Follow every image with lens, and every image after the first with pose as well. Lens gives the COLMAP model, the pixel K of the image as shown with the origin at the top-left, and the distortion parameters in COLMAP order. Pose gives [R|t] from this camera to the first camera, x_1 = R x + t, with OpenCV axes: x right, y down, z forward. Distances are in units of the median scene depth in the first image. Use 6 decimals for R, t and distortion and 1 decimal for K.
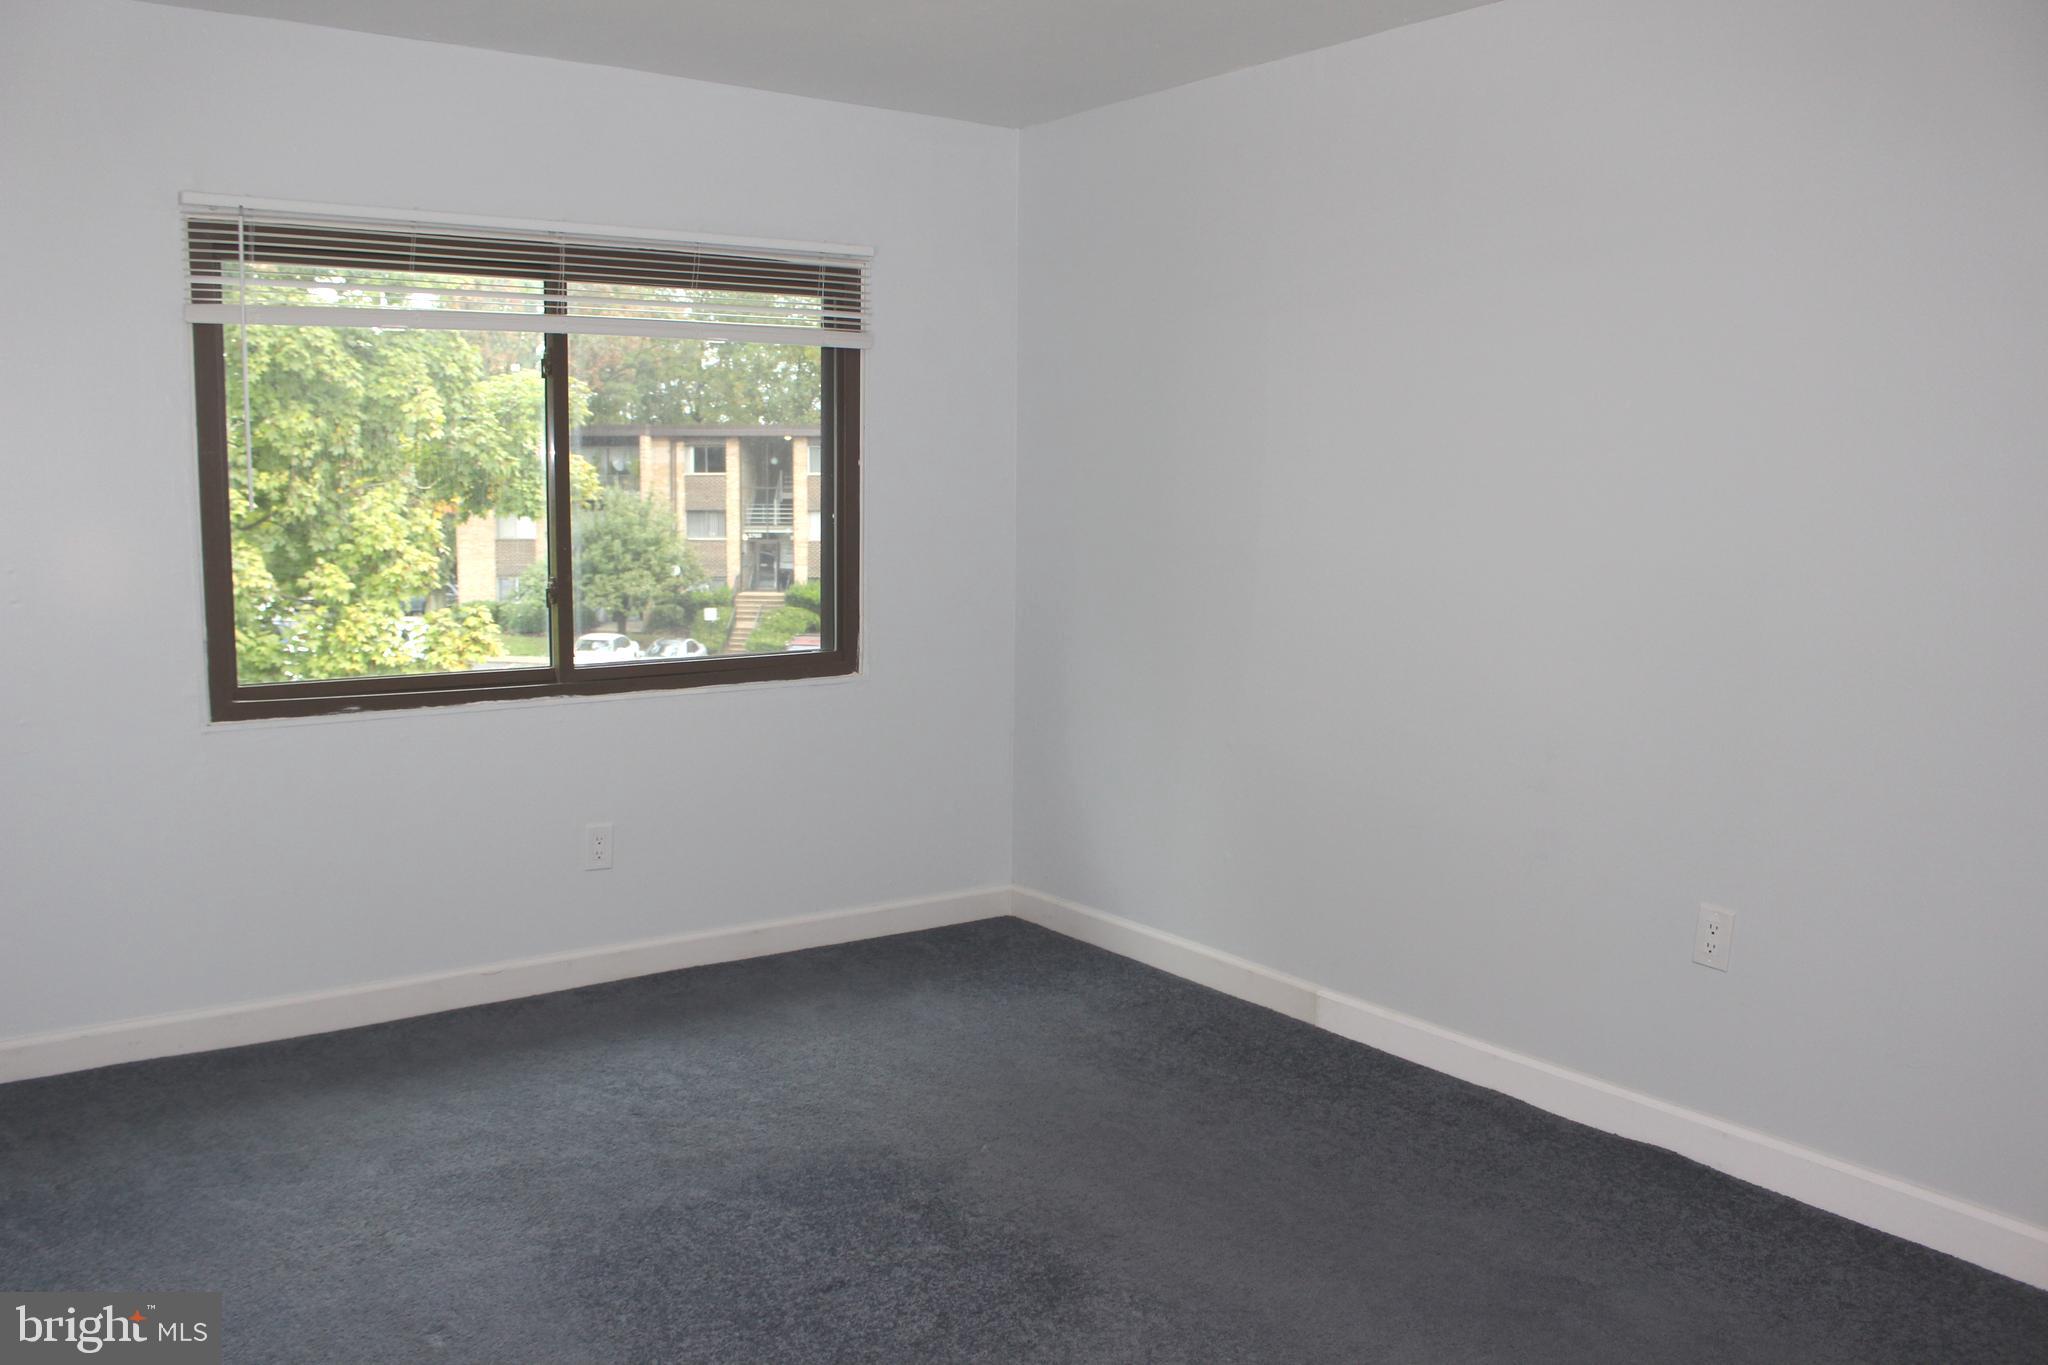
lens RADIAL K [[1686.0, 0, 1018.1], [0, 1686.0, 688.6], [0, 0, 1]] dist [-0.169115, 0.141369]
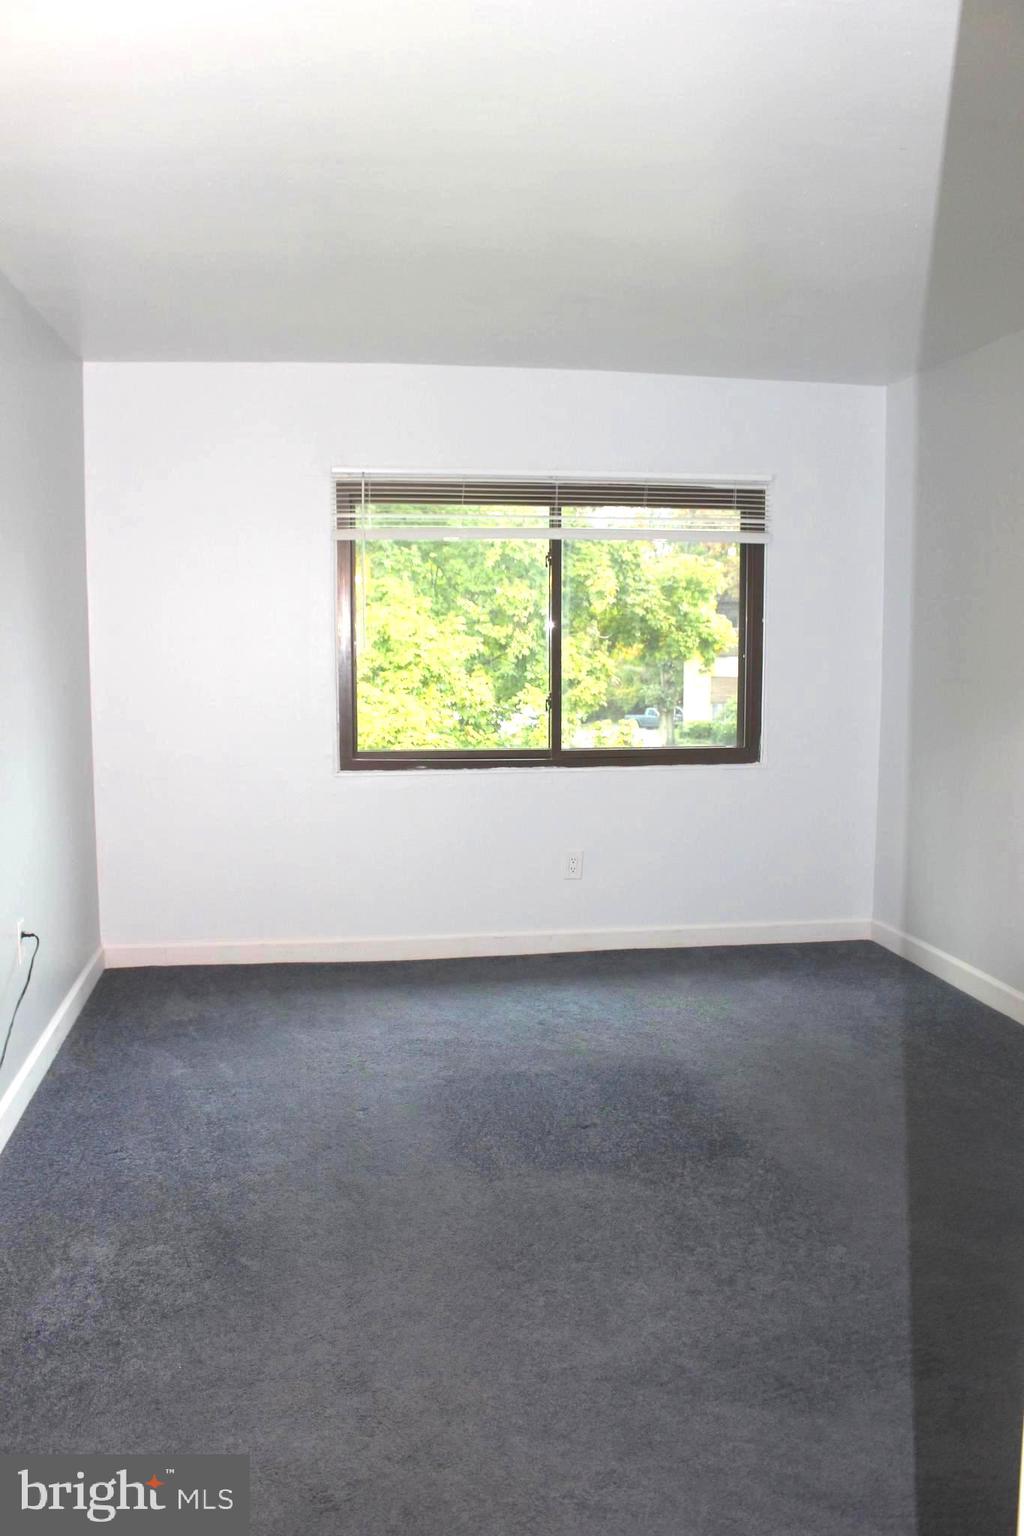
lens RADIAL K [[1264.5, 0, 512.0], [0, 1264.5, 768.0], [0, 0, 1]] dist [-0.169115, 0.141369]
pose [[0.890035, 0.042383, -0.453918, 0.223467], [-0.050533, 0.998705, -0.005834, 0.013312], [0.453083, 0.028130, 0.891025, -0.084773]]
